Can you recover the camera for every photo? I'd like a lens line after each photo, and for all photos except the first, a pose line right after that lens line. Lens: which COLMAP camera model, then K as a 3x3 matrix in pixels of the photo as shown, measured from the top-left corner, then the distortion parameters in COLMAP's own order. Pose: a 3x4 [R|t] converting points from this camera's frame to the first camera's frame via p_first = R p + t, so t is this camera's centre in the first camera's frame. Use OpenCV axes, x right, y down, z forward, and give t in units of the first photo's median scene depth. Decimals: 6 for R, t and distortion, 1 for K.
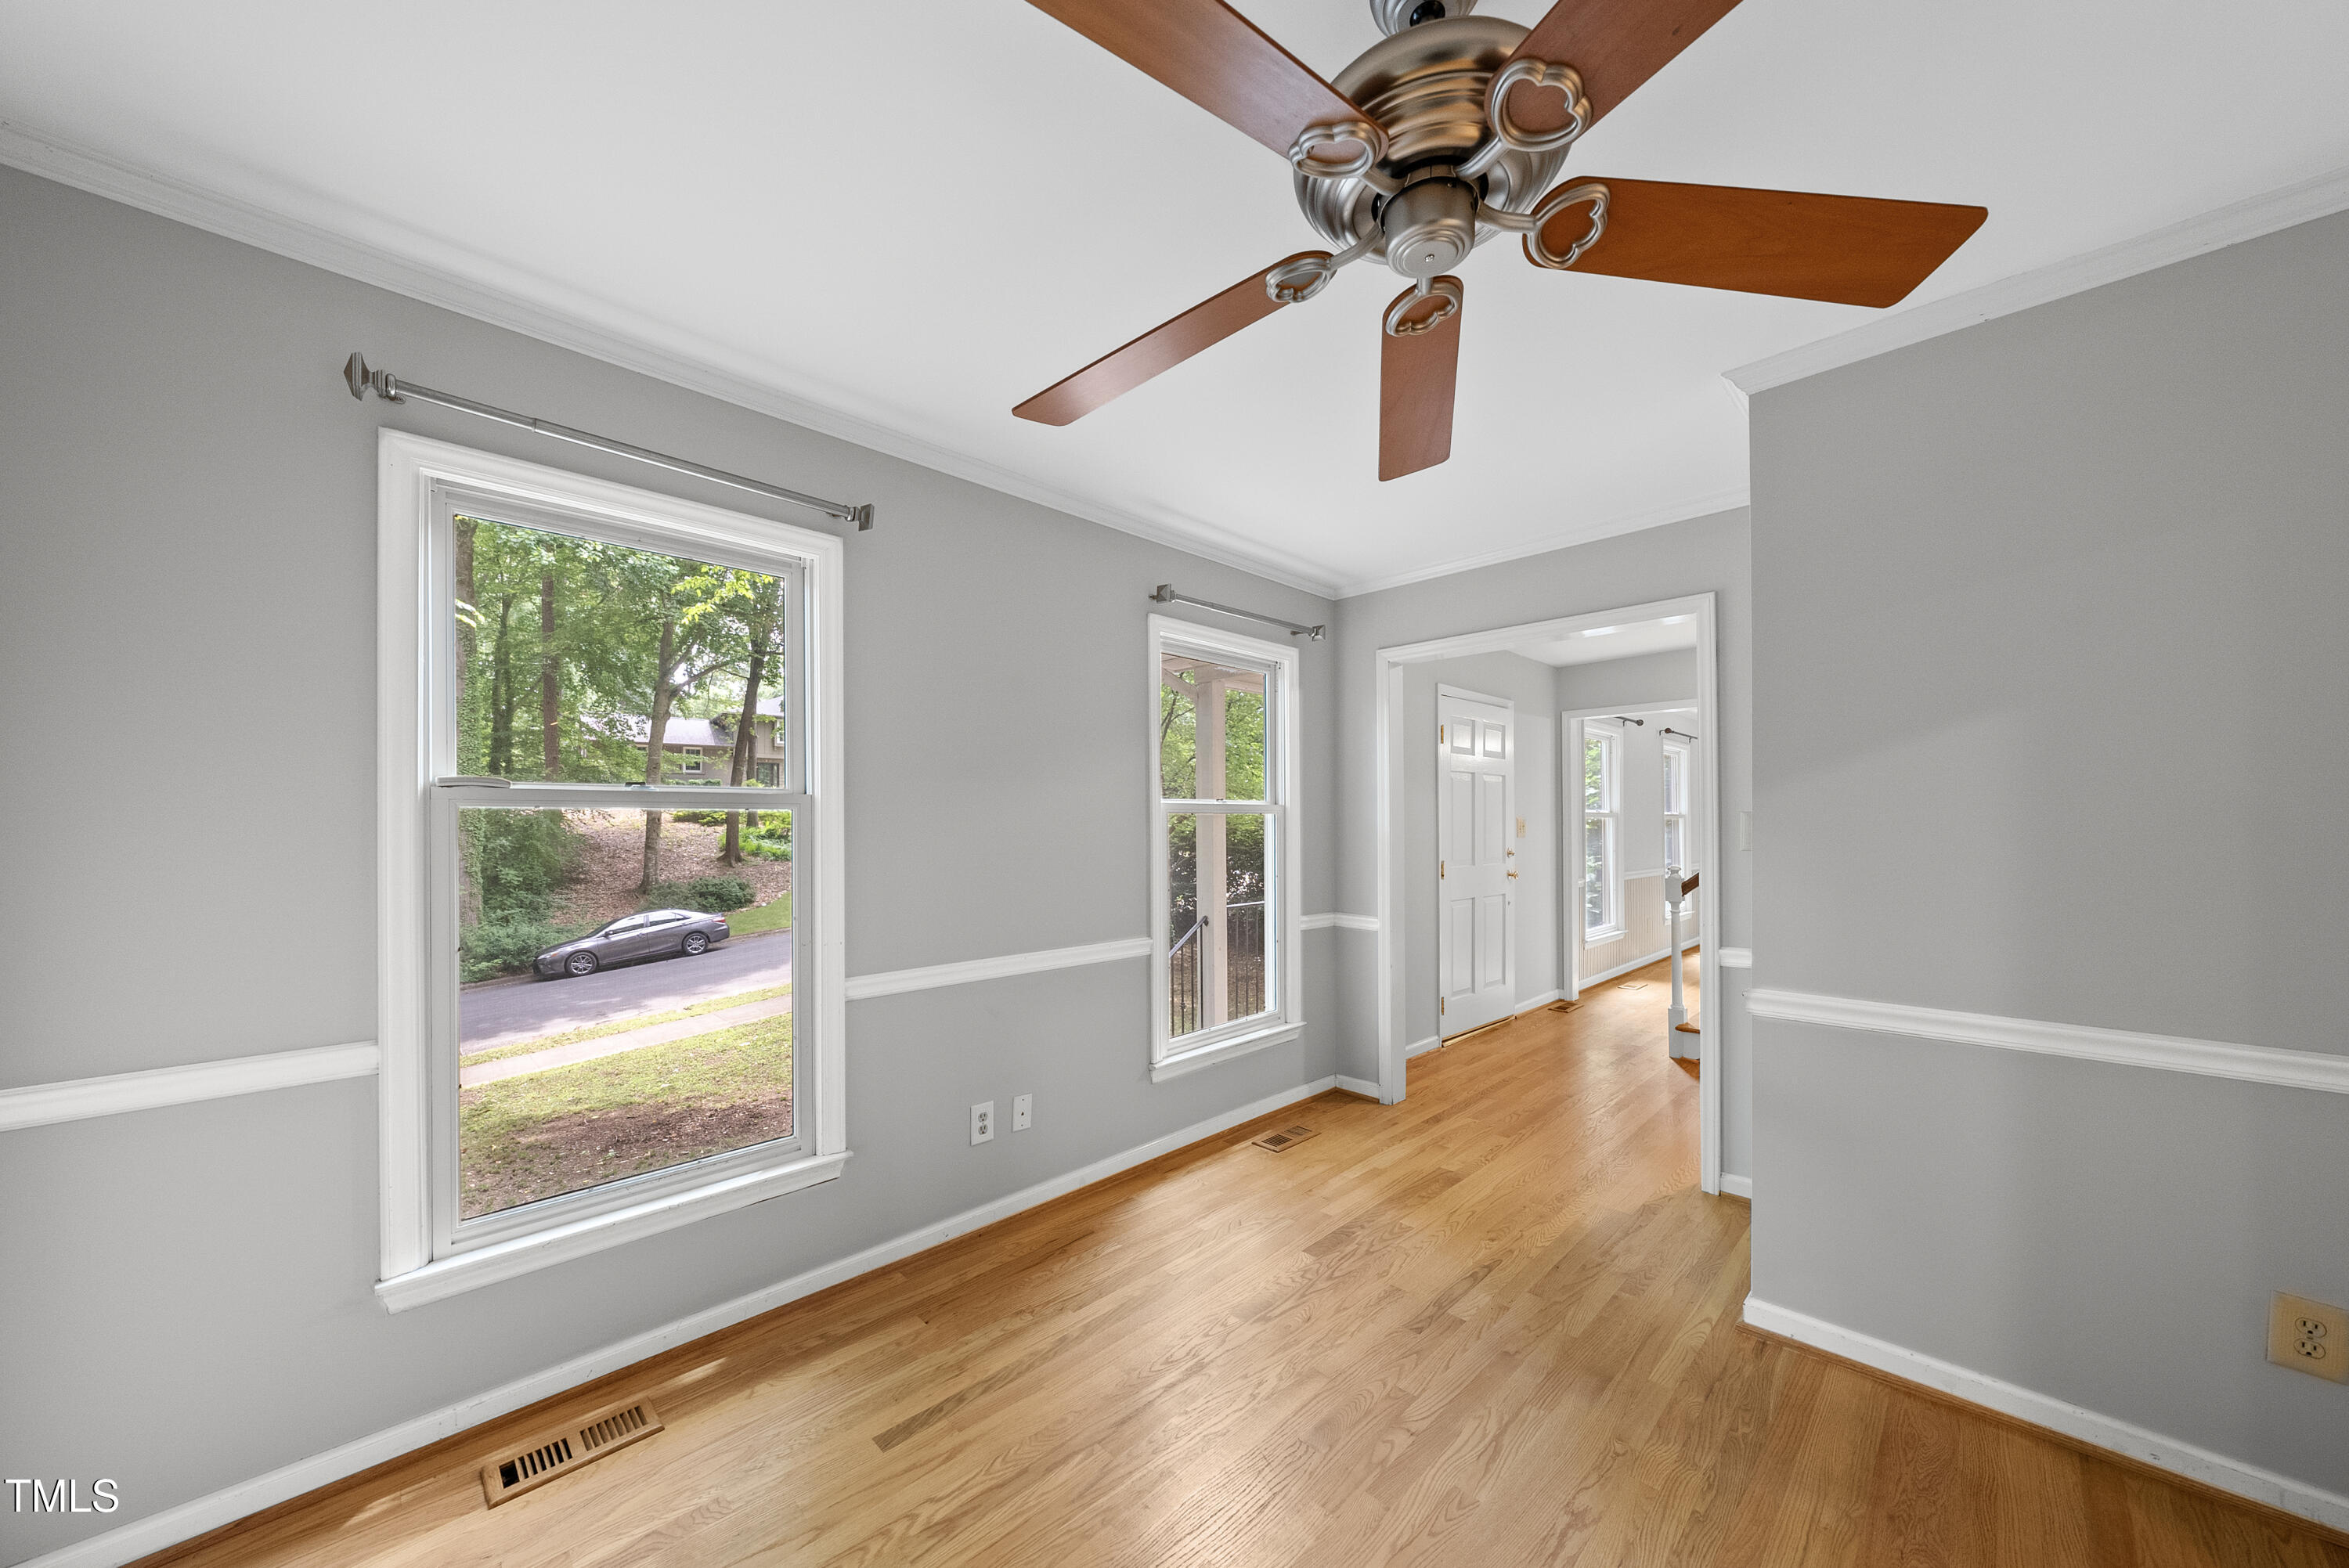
lens RADIAL K [[815.6, 0, 1210.1], [0, 815.6, 817.4], [0, 0, 1]] dist [-0.002135, 0.000194]
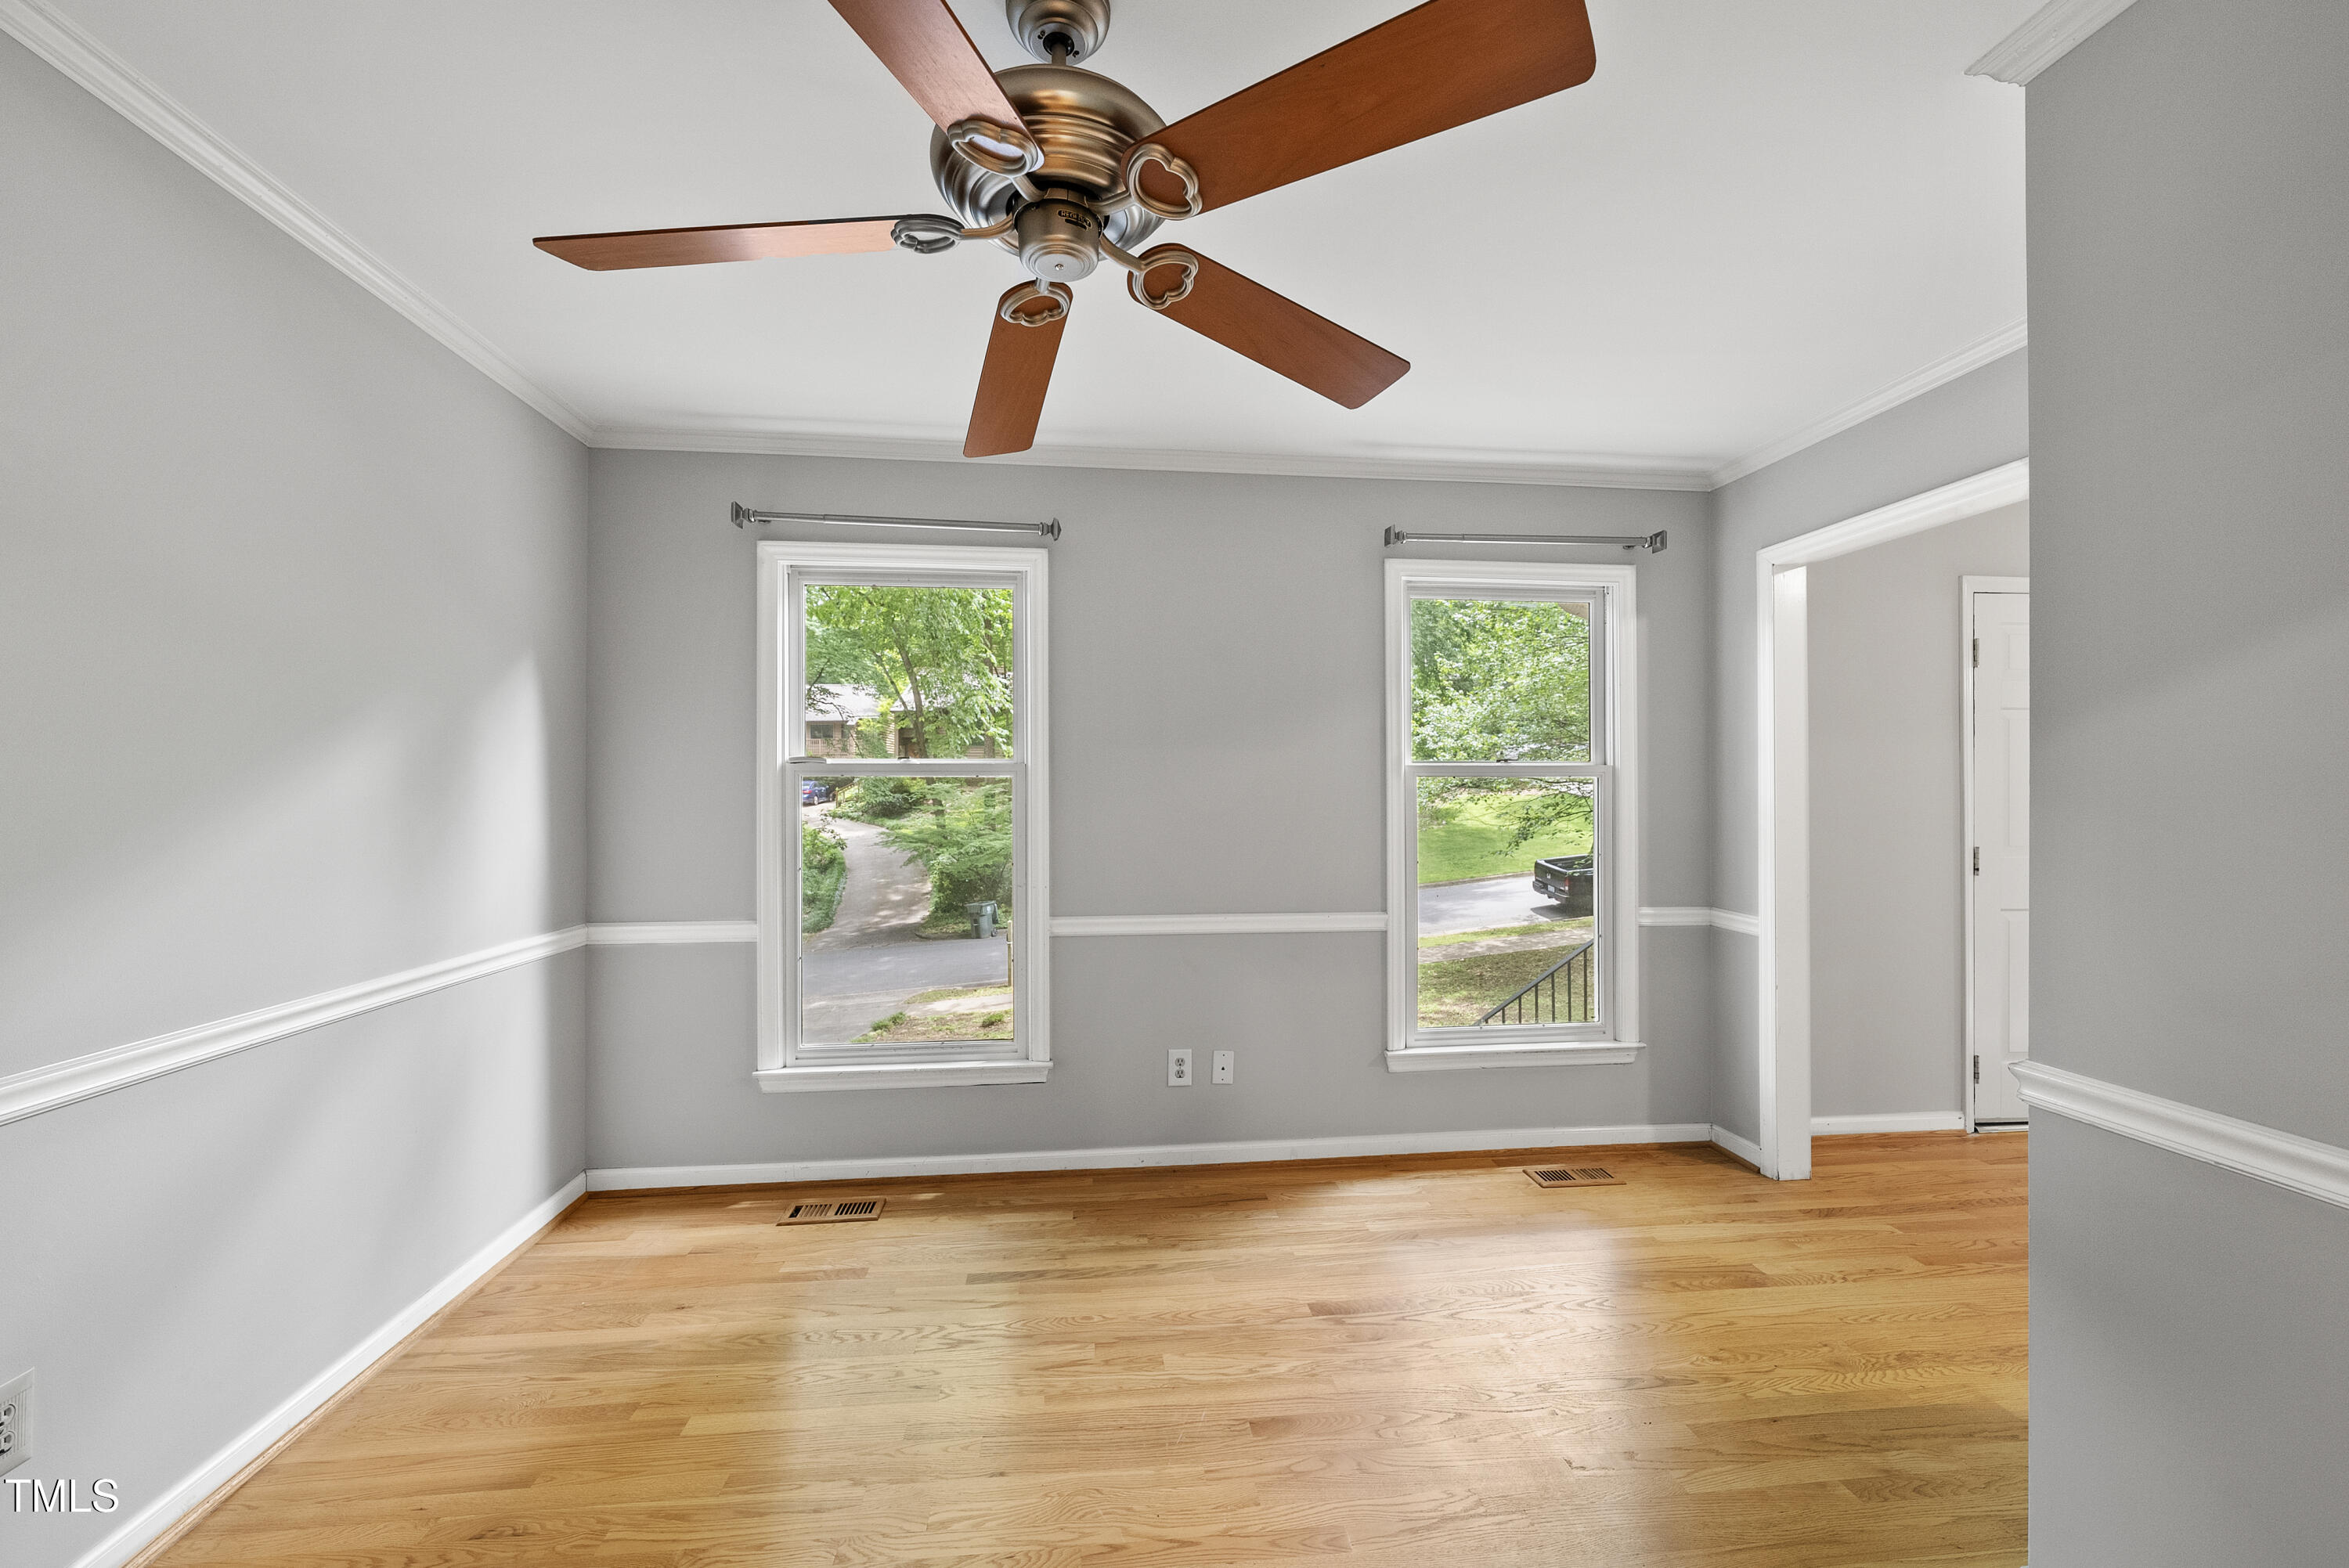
lens RADIAL K [[921.8, 0, 1190.7], [0, 921.8, 782.6], [0, 0, 1]] dist [-0.000093, -0.000661]
pose [[0.784488, -0.001324, -0.620142, 0.410835], [0.002346, 0.999997, 0.000833, -0.000310], [0.620139, -0.002108, 0.784489, 0.051506]]
